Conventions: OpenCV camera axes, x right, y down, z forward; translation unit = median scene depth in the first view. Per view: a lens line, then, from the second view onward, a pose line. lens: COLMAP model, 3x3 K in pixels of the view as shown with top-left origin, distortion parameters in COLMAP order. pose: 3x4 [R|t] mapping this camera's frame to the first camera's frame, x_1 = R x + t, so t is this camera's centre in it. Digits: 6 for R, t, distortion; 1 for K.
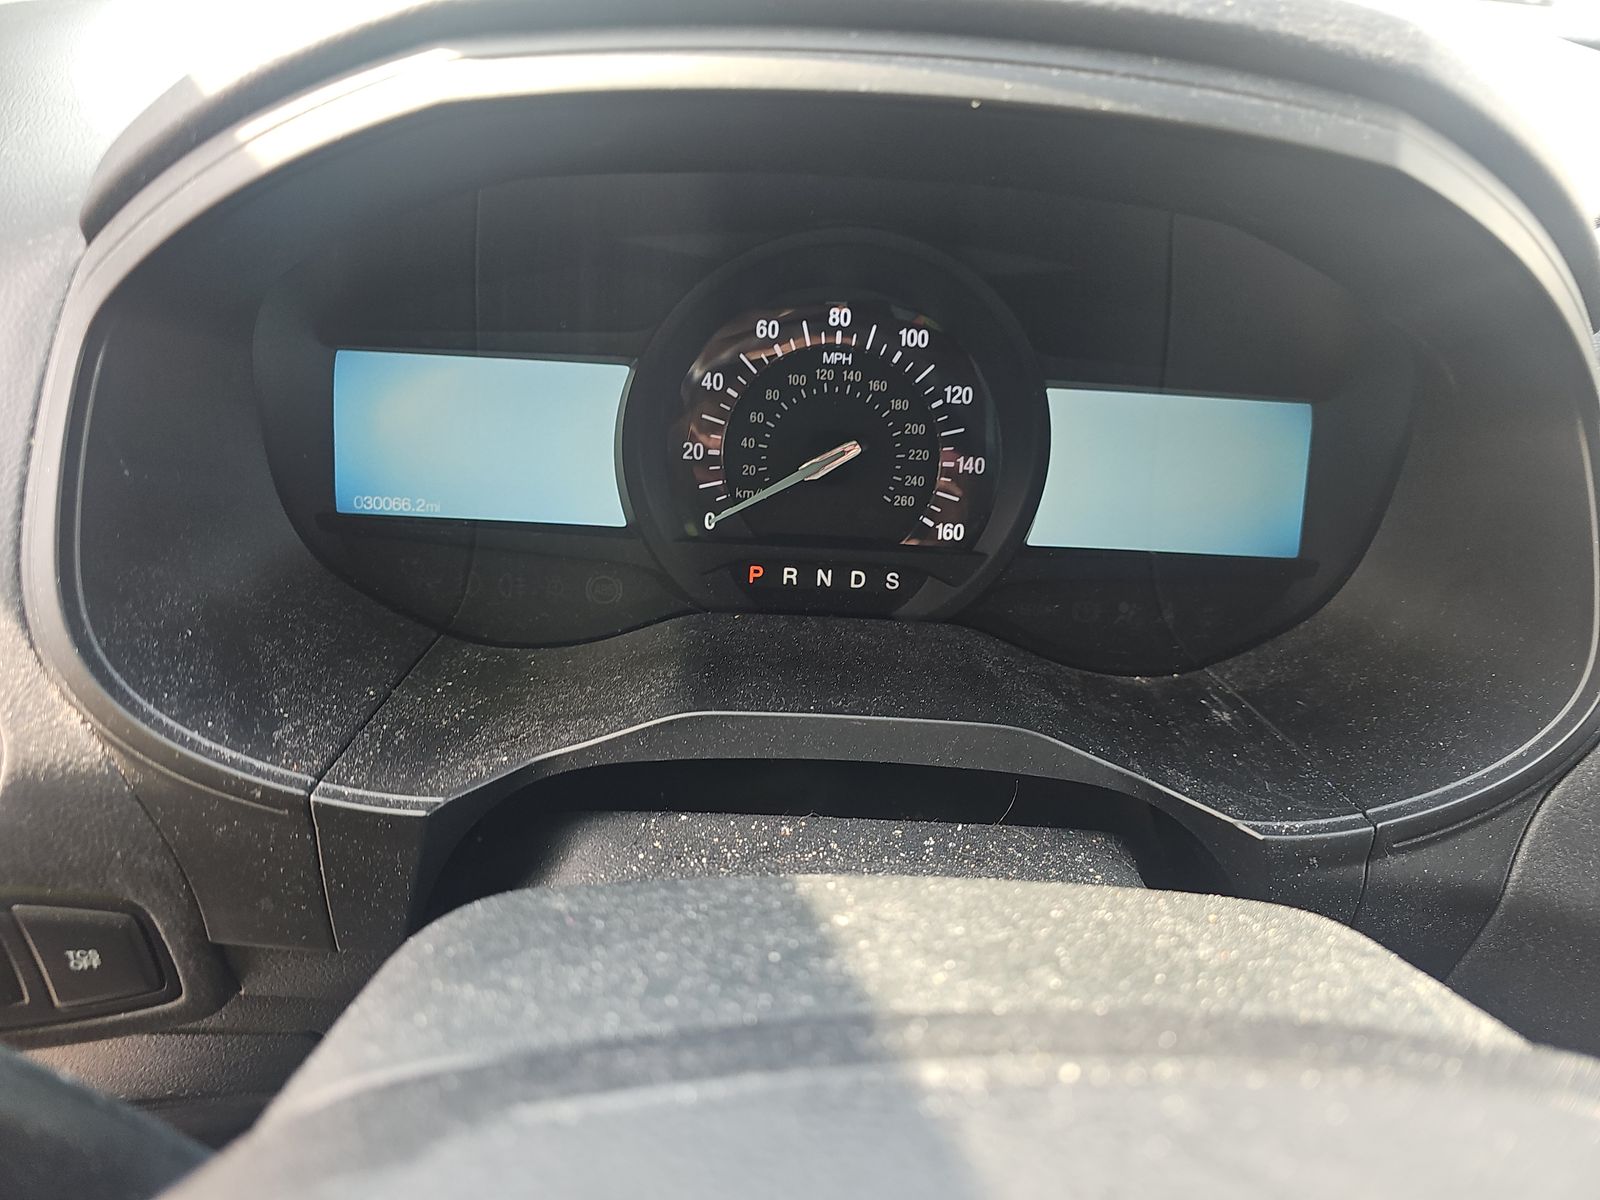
lens RADIAL K [[1067.0, 0, 796.5], [0, 1067.0, 594.3], [0, 0, 1]] dist [0.050560, 0.000010]
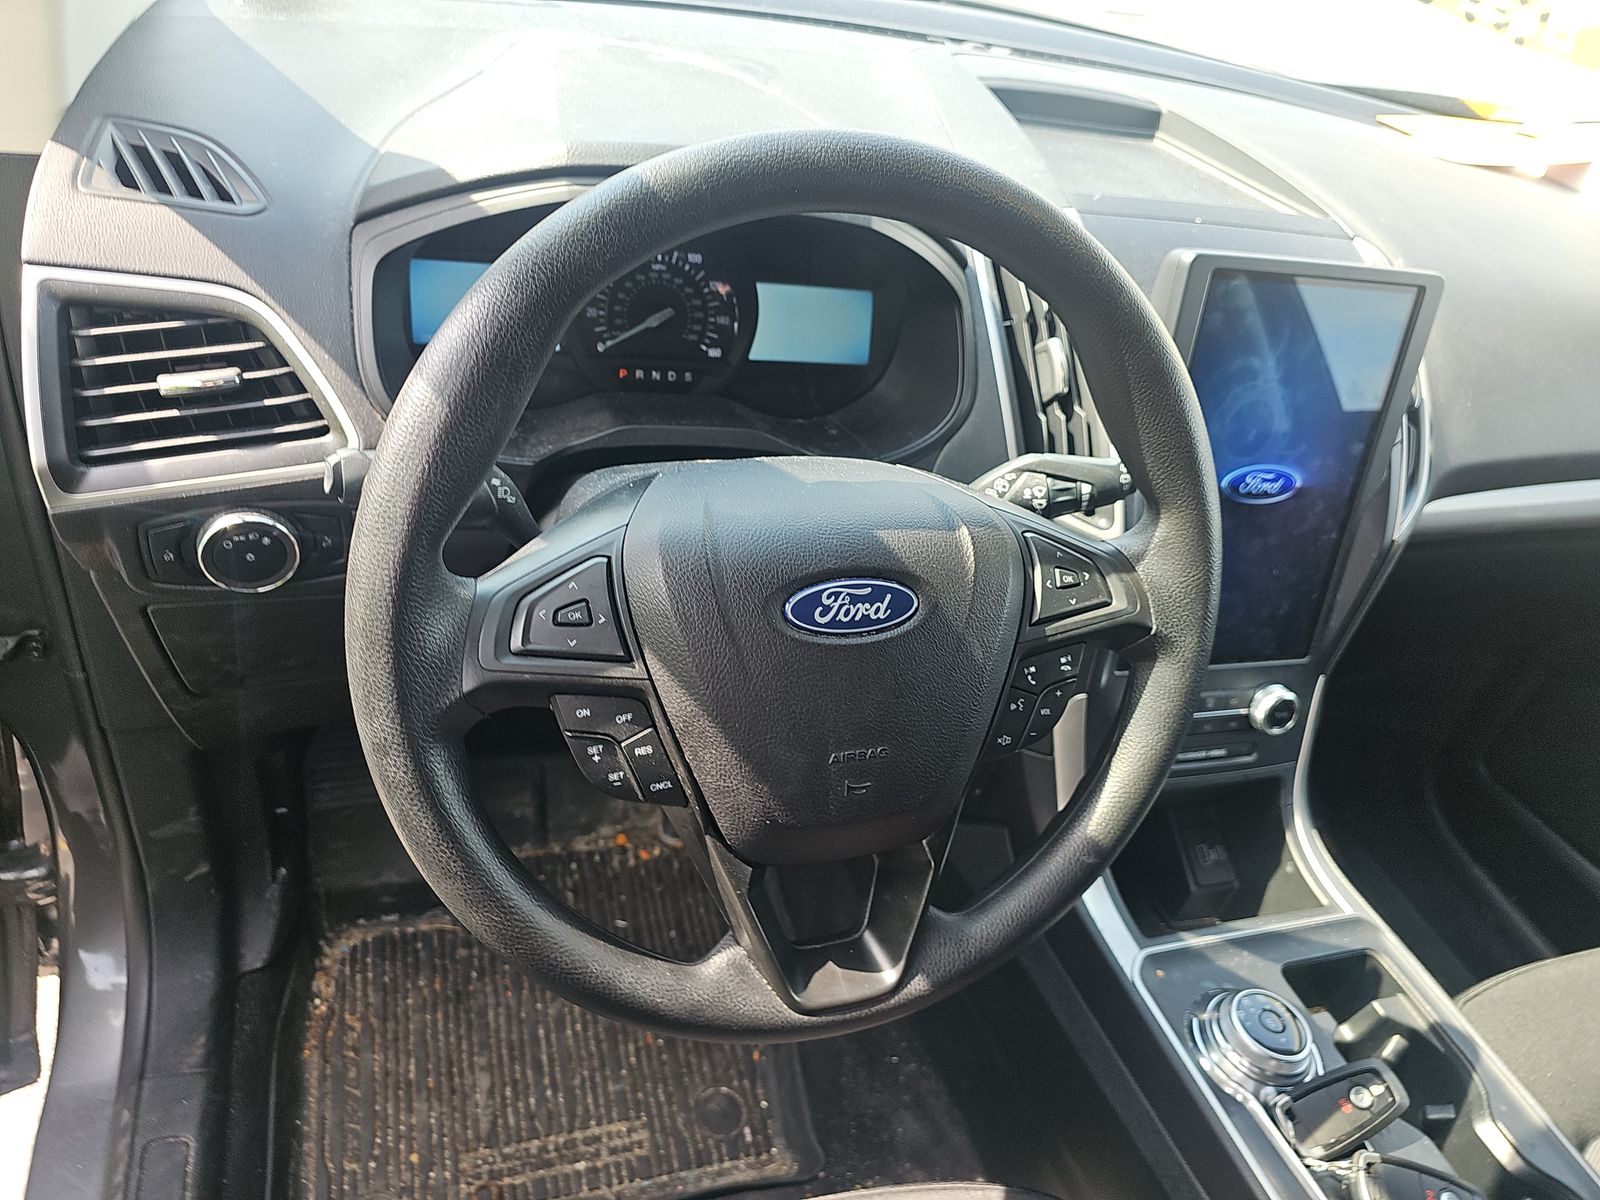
lens RADIAL K [[1067.0, 0, 796.4], [0, 1067.0, 603.2], [0, 0, 1]] dist [0.050560, 0.000010]
pose [[0.955277, -0.070056, 0.287293, -0.351305], [0.024044, 0.986717, 0.160659, 0.096442], [-0.294732, -0.146566, 0.944273, -1.147447]]
